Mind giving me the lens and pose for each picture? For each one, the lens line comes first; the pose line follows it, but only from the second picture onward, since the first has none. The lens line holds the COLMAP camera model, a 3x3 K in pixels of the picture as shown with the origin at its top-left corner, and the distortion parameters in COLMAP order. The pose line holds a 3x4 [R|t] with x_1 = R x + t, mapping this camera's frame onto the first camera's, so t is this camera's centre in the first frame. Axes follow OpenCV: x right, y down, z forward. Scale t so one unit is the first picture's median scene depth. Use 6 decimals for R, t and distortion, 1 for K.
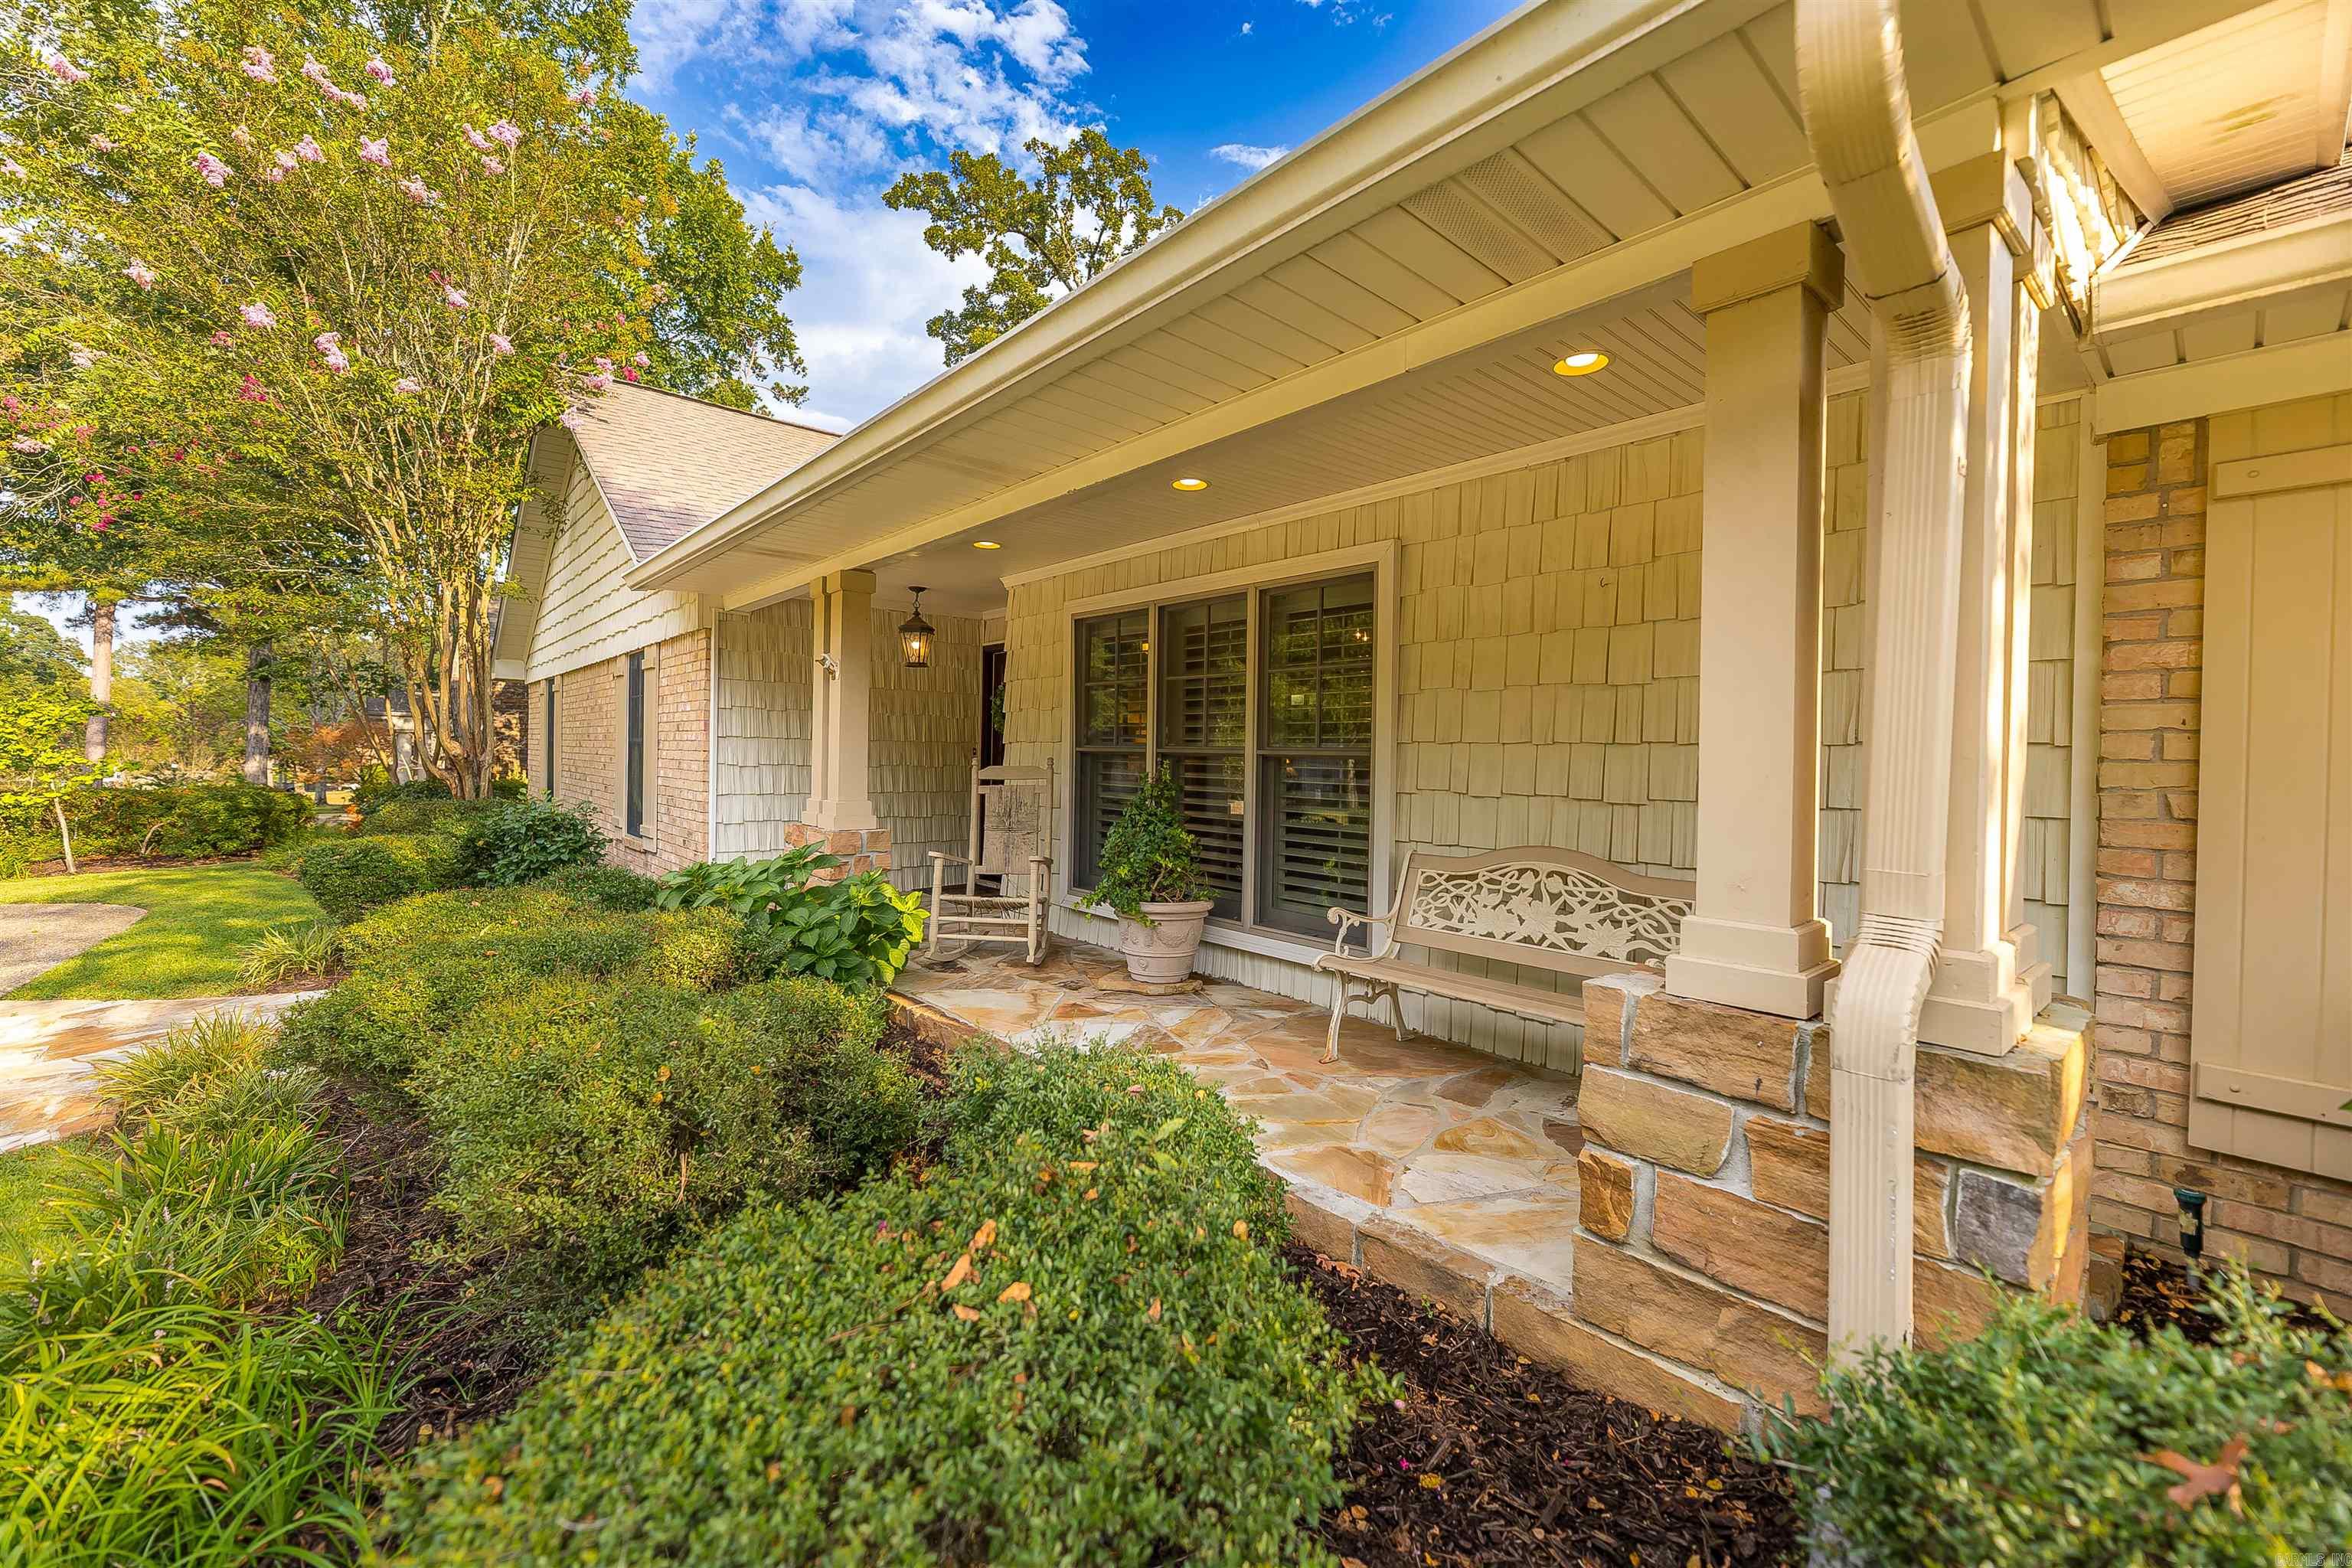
lens RADIAL K [[943.0, 0, 1176.0], [0, 943.0, 784.0], [0, 0, 1]] dist [-0.000873, 0.000276]
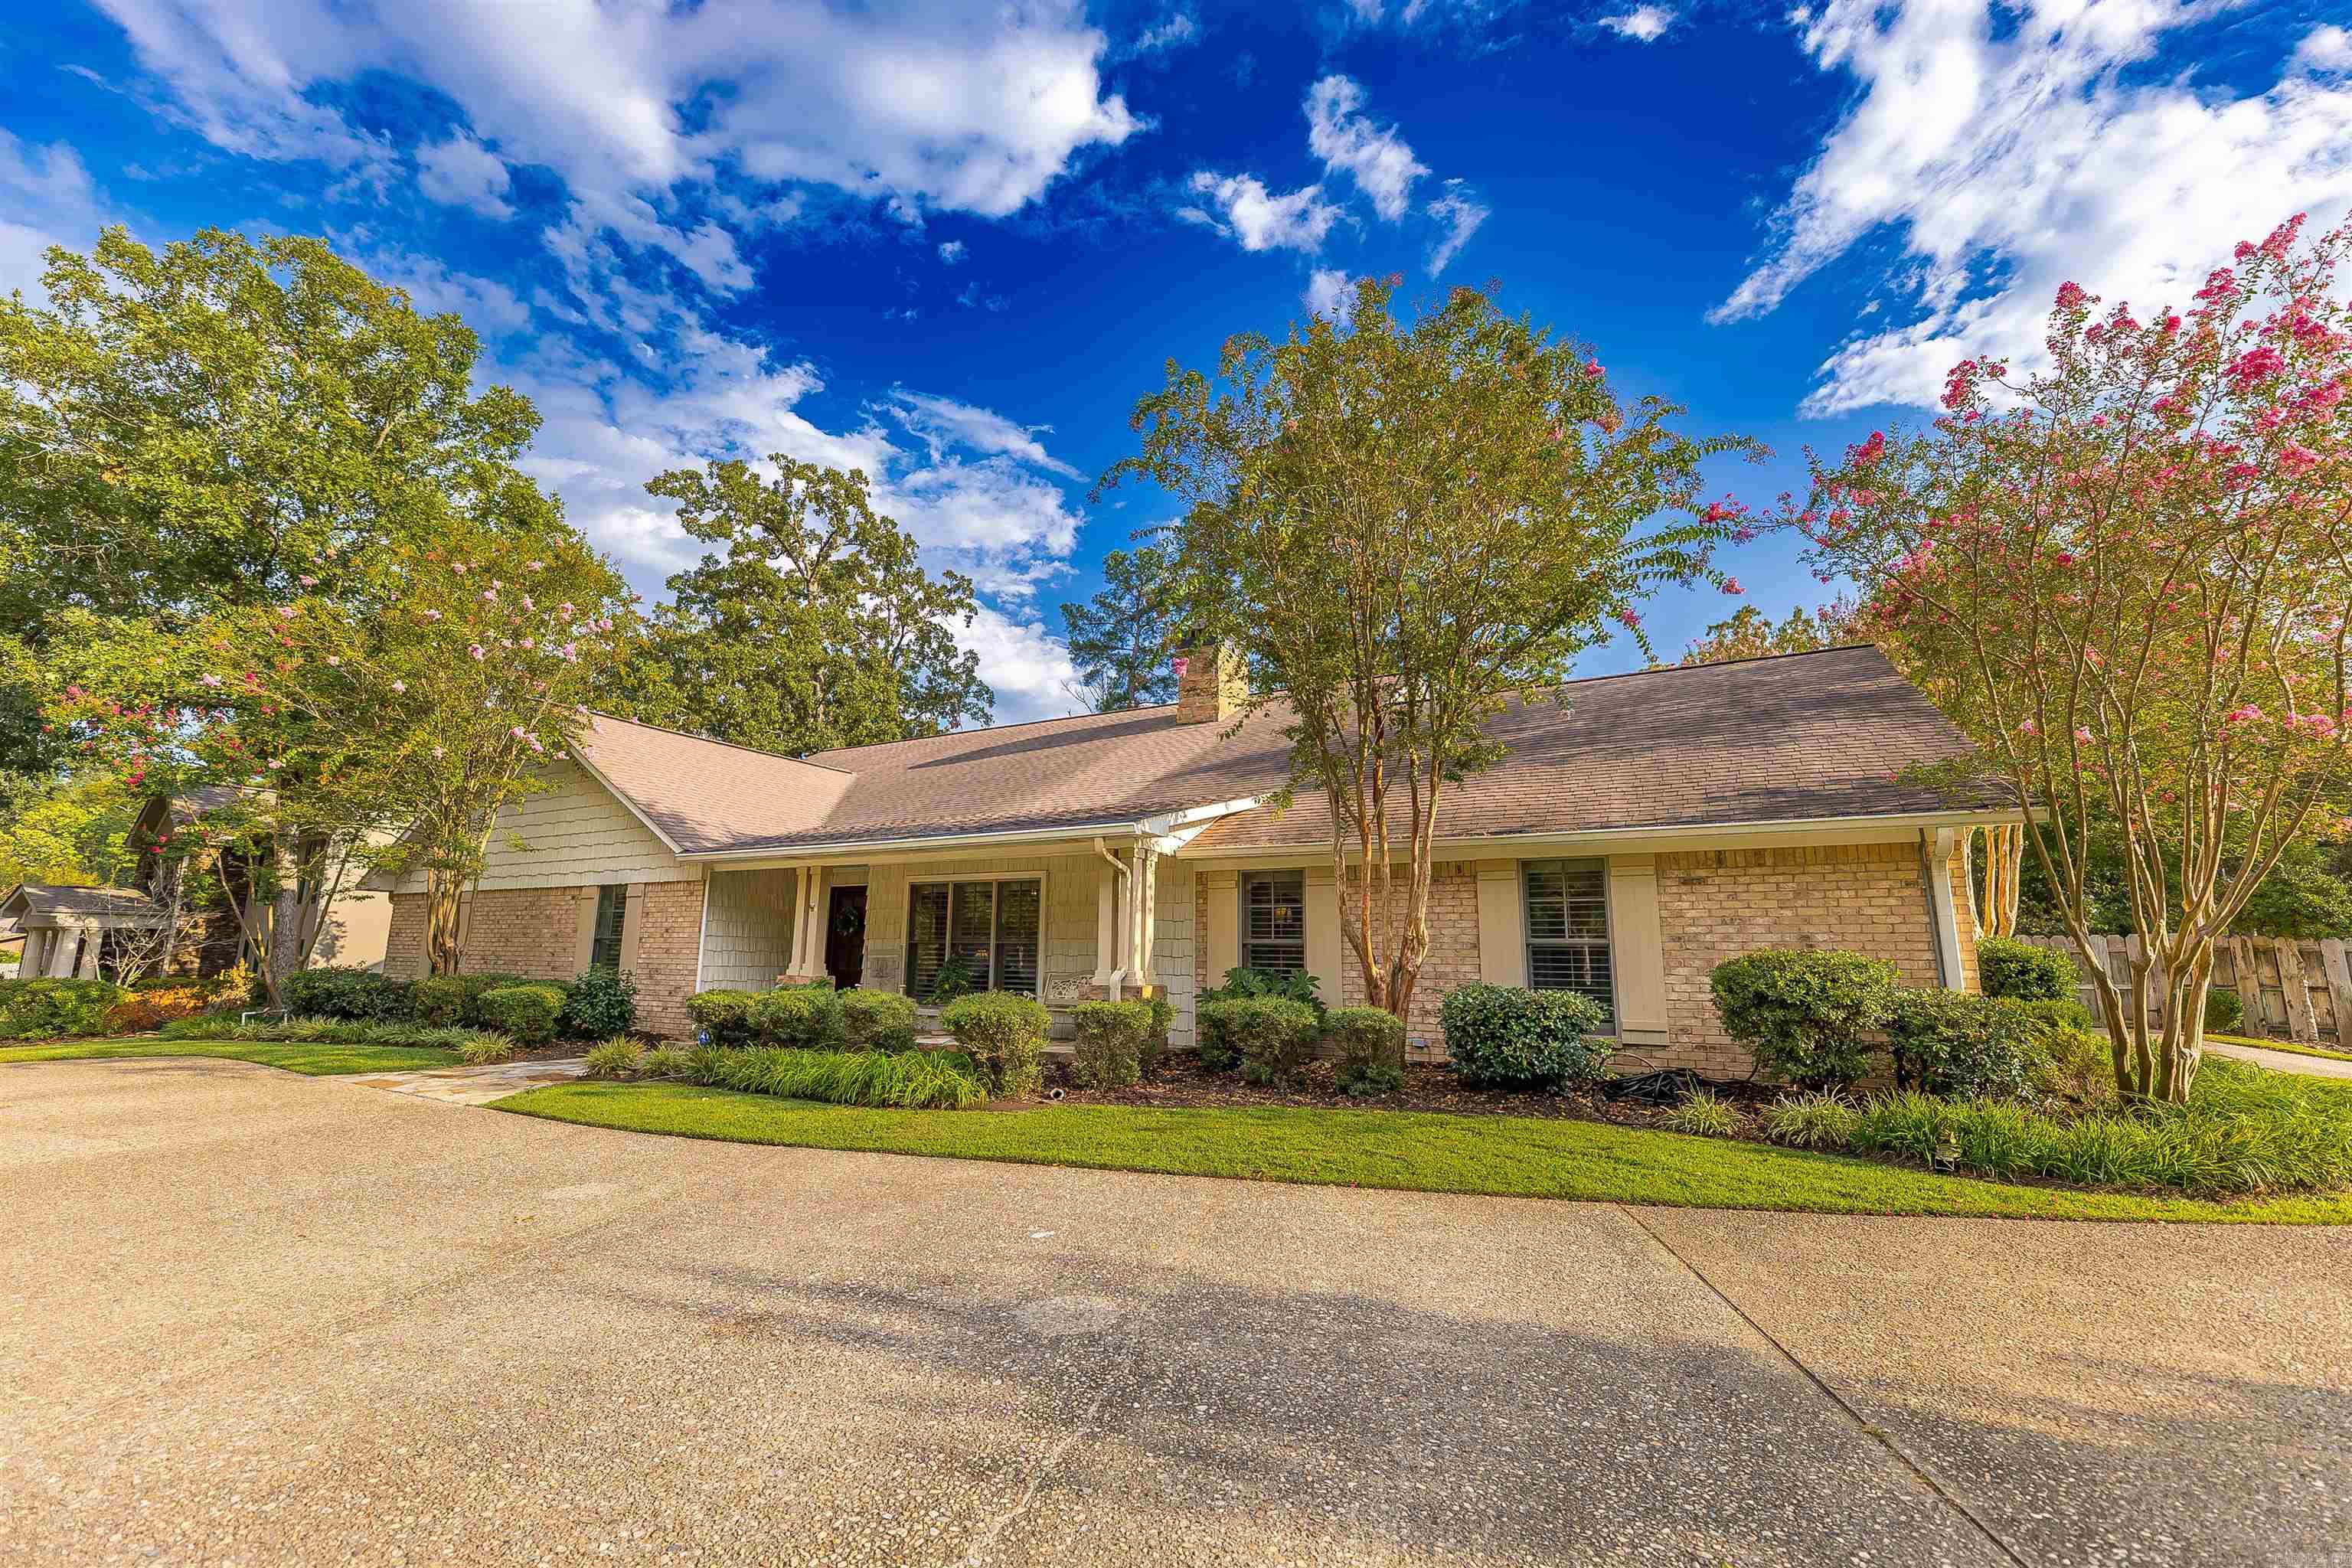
lens RADIAL K [[943.0, 0, 1176.0], [0, 943.0, 784.0], [0, 0, 1]] dist [-0.000873, 0.000276]
pose [[0.938419, 0.062057, 0.339879, -0.201599], [0.011399, 0.977640, -0.209977, 0.051247], [-0.345310, 0.200920, 0.916729, -0.933898]]
